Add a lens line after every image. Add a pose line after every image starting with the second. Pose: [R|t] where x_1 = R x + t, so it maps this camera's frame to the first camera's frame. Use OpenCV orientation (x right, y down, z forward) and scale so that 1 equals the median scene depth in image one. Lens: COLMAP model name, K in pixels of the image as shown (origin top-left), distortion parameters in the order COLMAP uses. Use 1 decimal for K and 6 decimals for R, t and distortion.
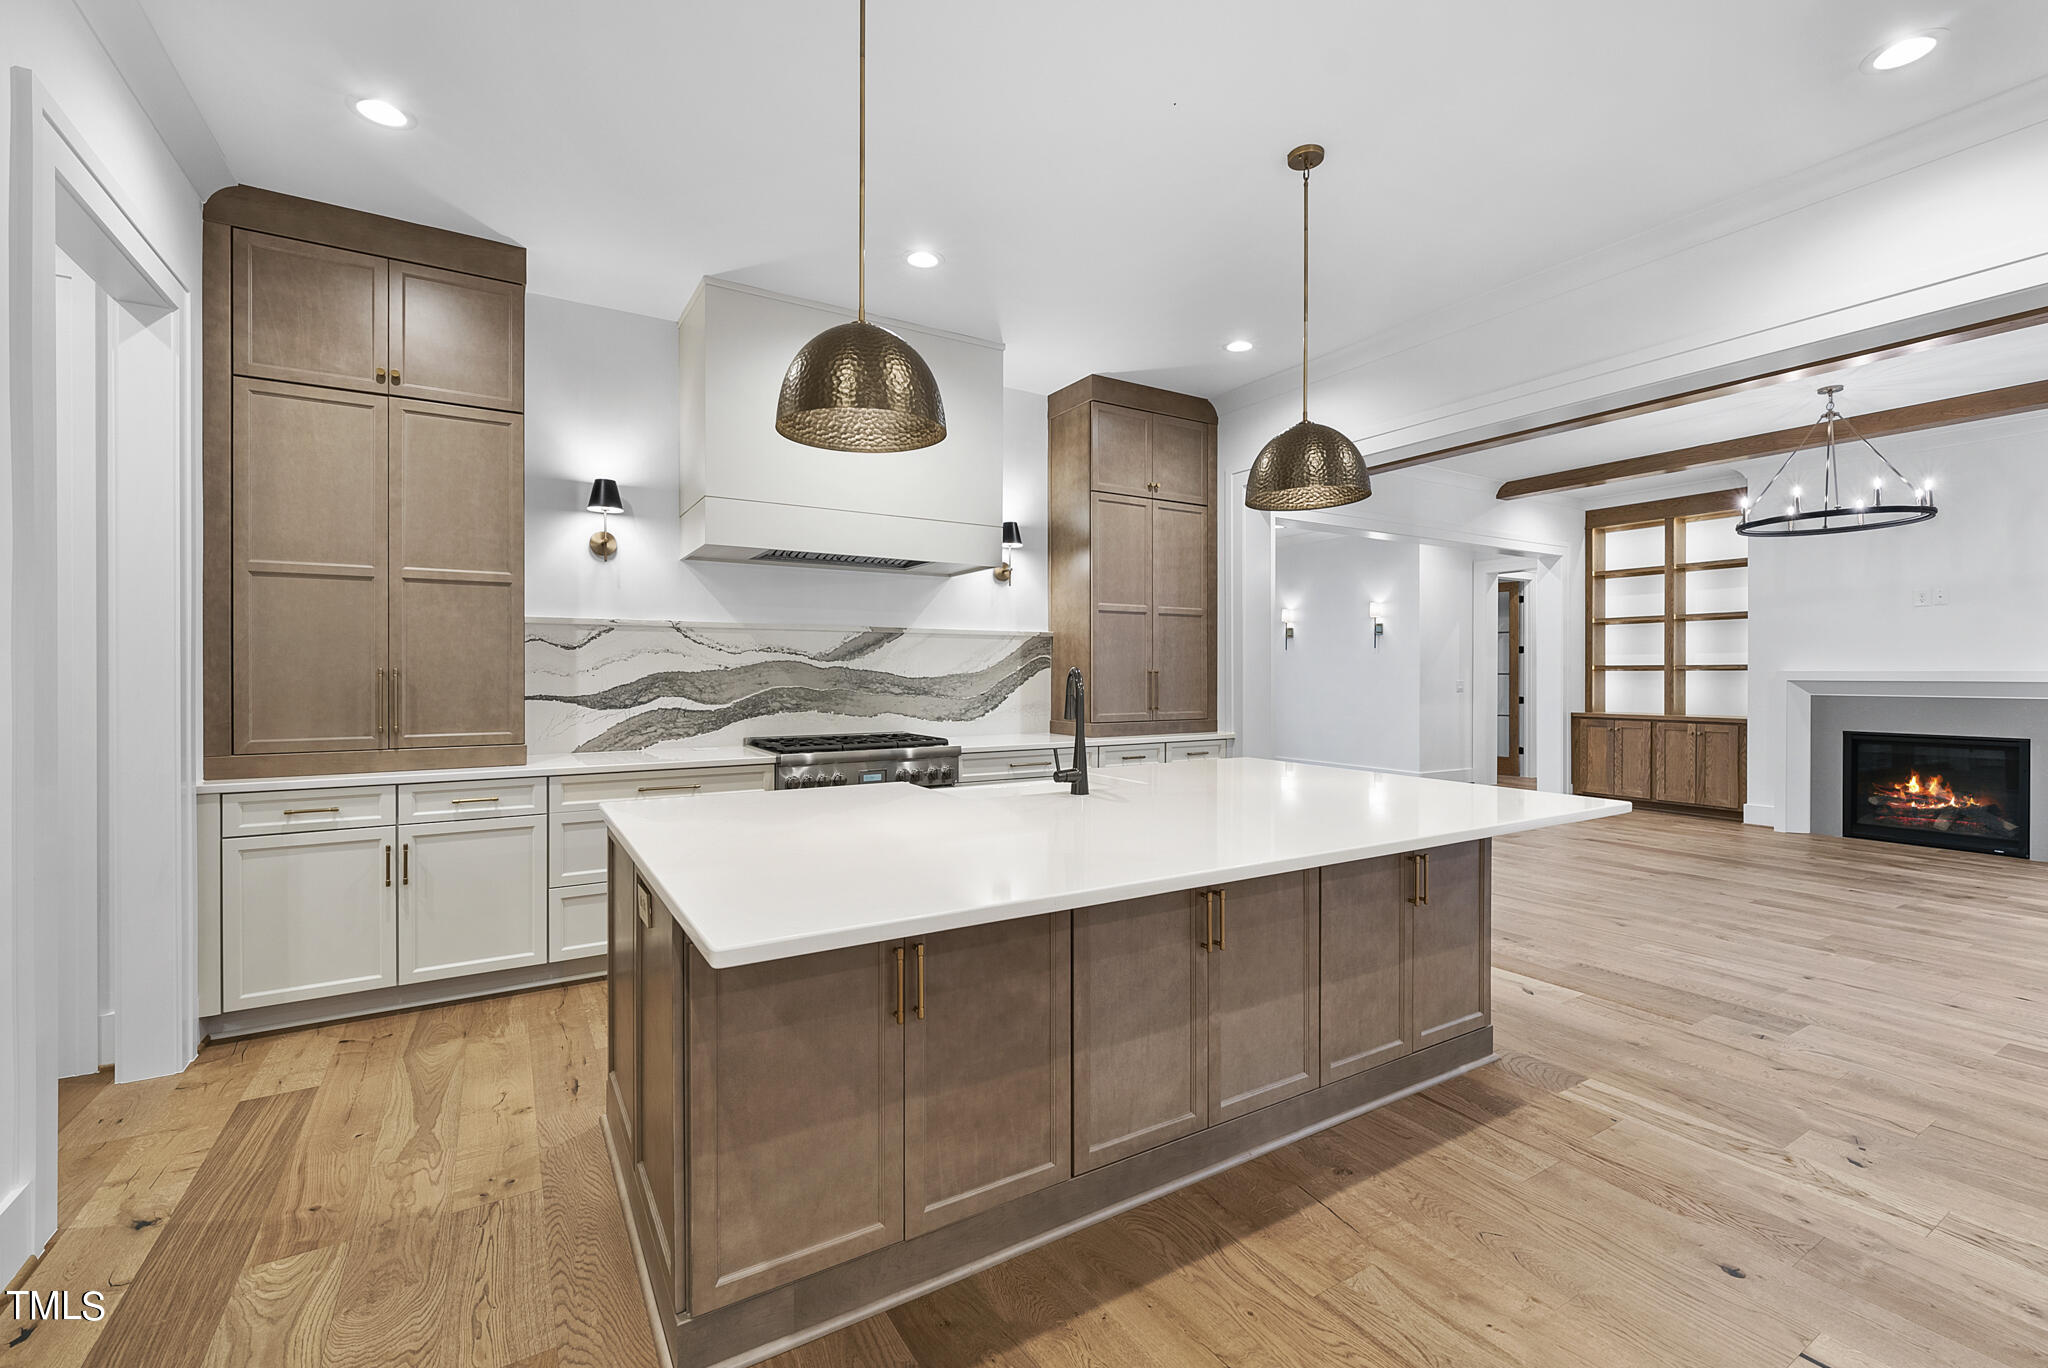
lens RADIAL K [[874.3, 0, 1029.1], [0, 874.3, 676.3], [0, 0, 1]] dist [-0.001561, -0.000048]
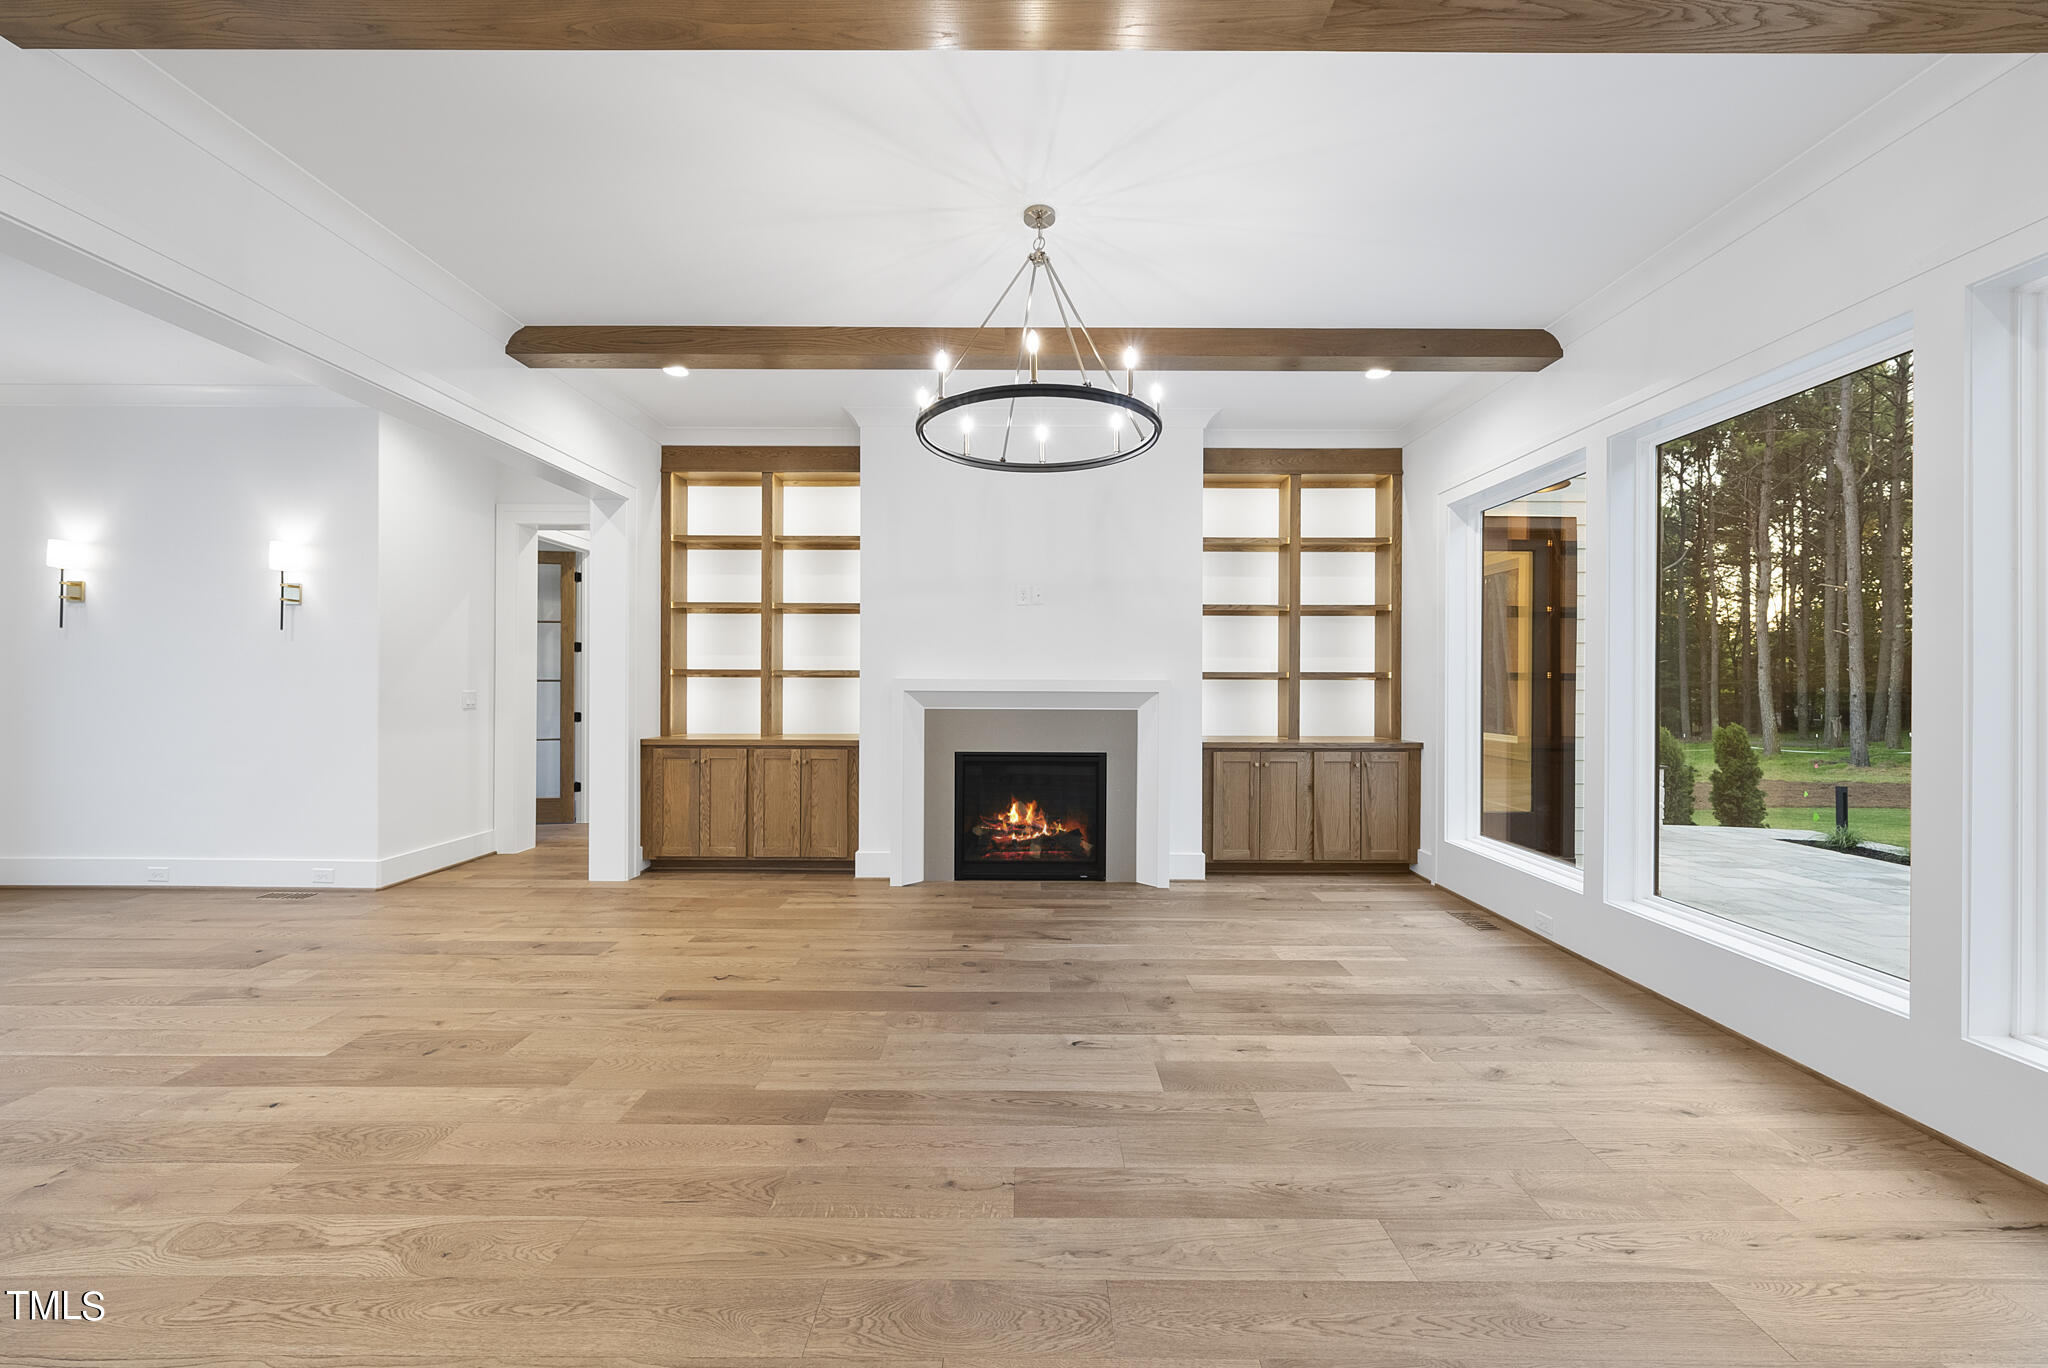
lens RADIAL K [[751.6, 0, 1024.7], [0, 751.6, 684.6], [0, 0, 1]] dist [-0.000444, 0.000008]
pose [[0.525020, 0.000759, 0.851090, 0.542553], [-0.002377, 0.999997, 0.000574, -0.002131], [-0.851087, -0.002325, 0.525020, 0.852911]]
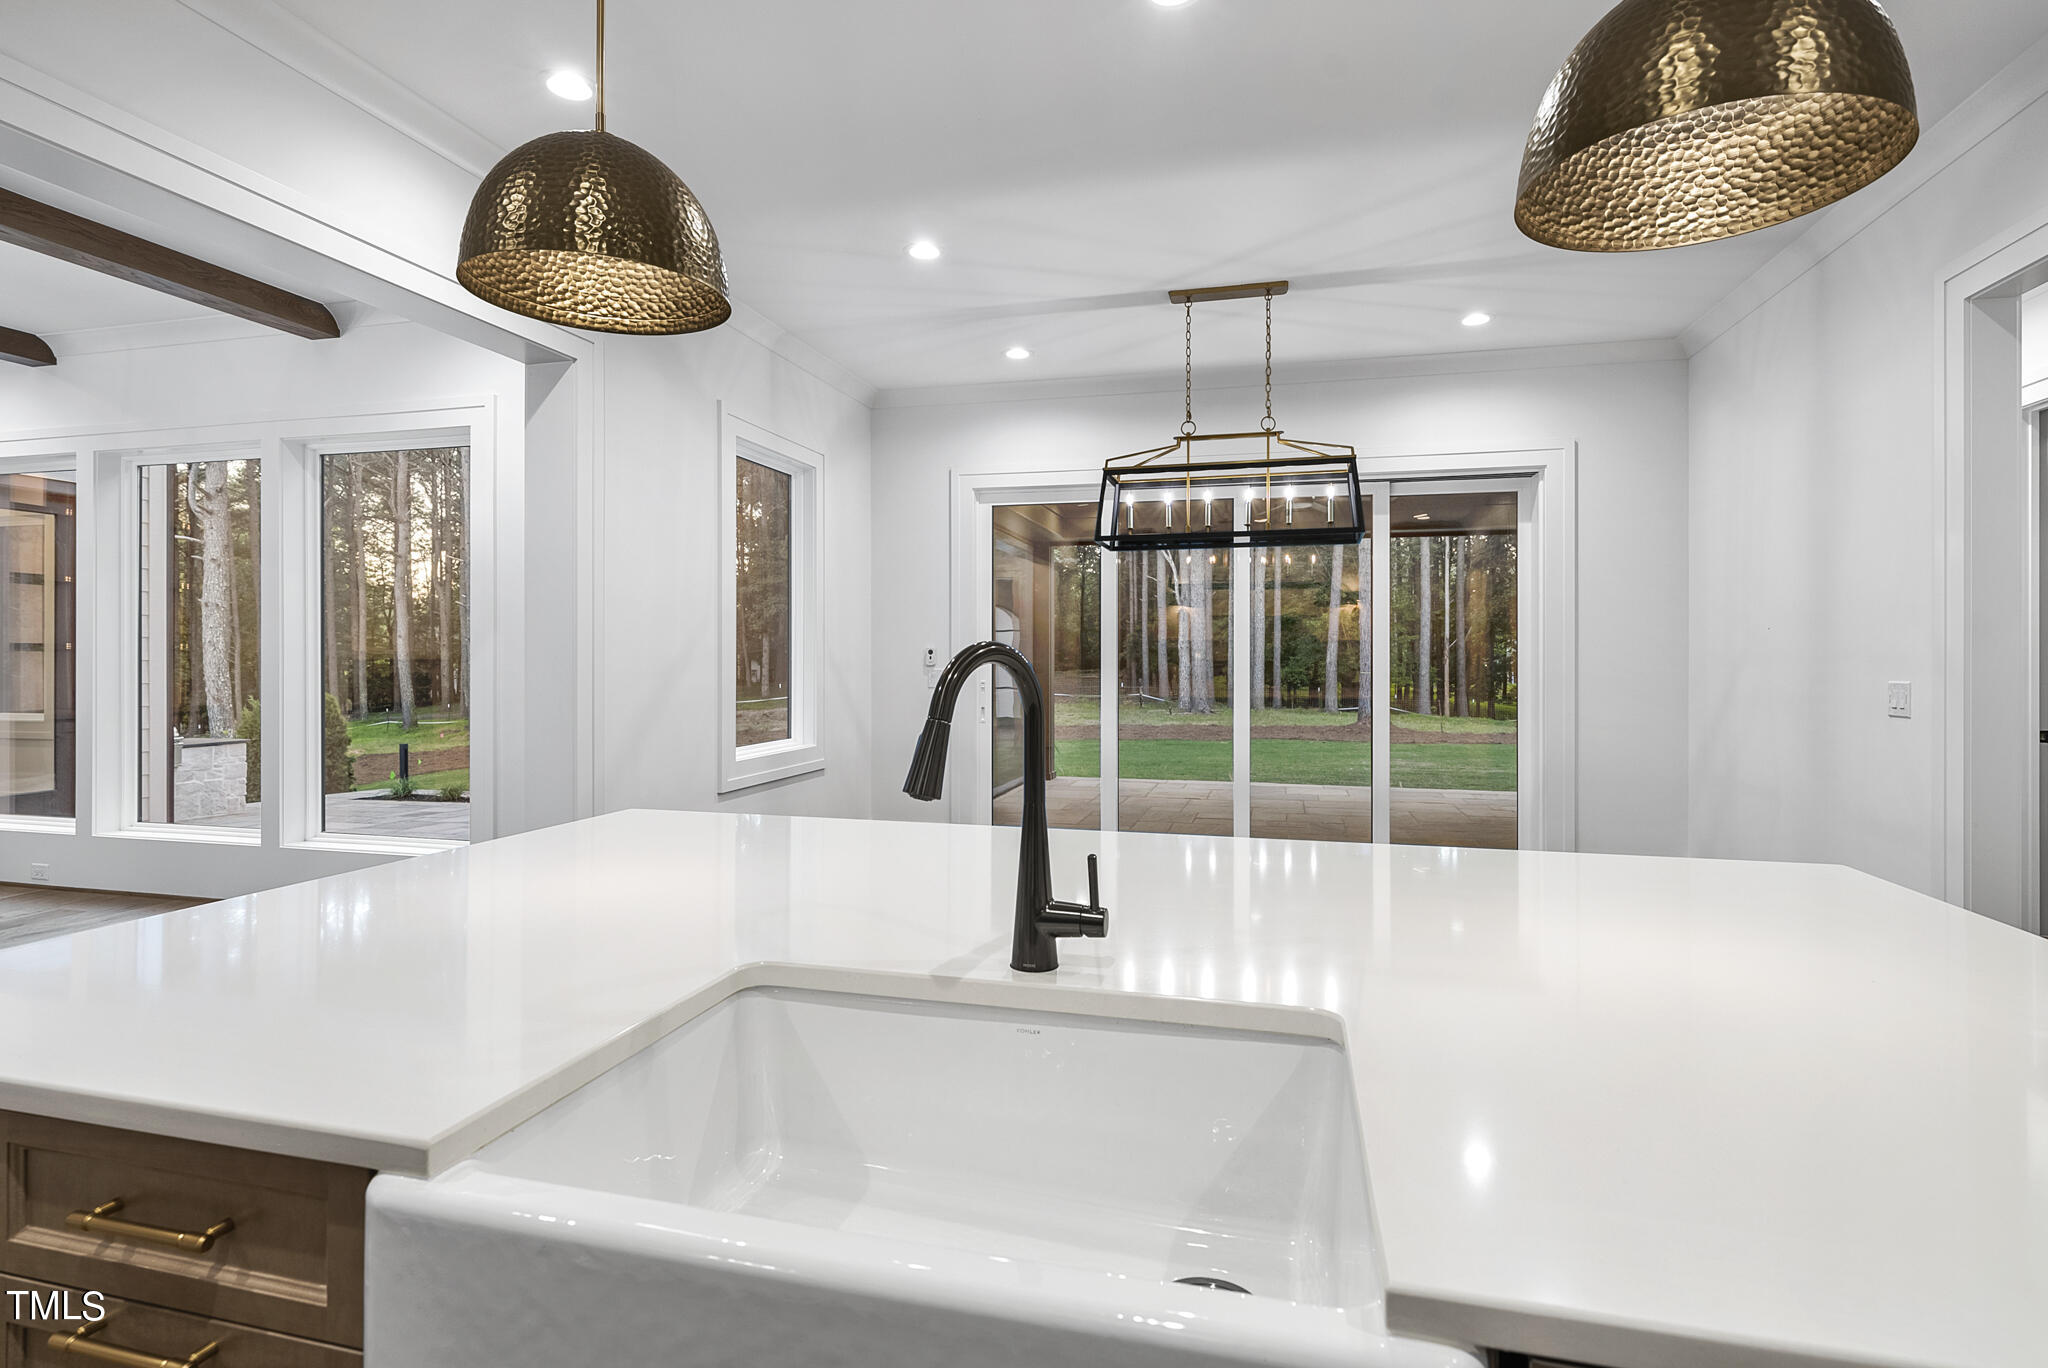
lens RADIAL K [[995.2, 0, 1029.8], [0, 995.2, 661.8], [0, 0, 1]] dist [0.002100, 0.000243]
pose [[-0.694459, -0.004450, 0.719519, -0.155955], [-0.001029, 0.999986, 0.005192, -0.003313], [-0.719532, 0.002865, -0.694454, 0.776041]]
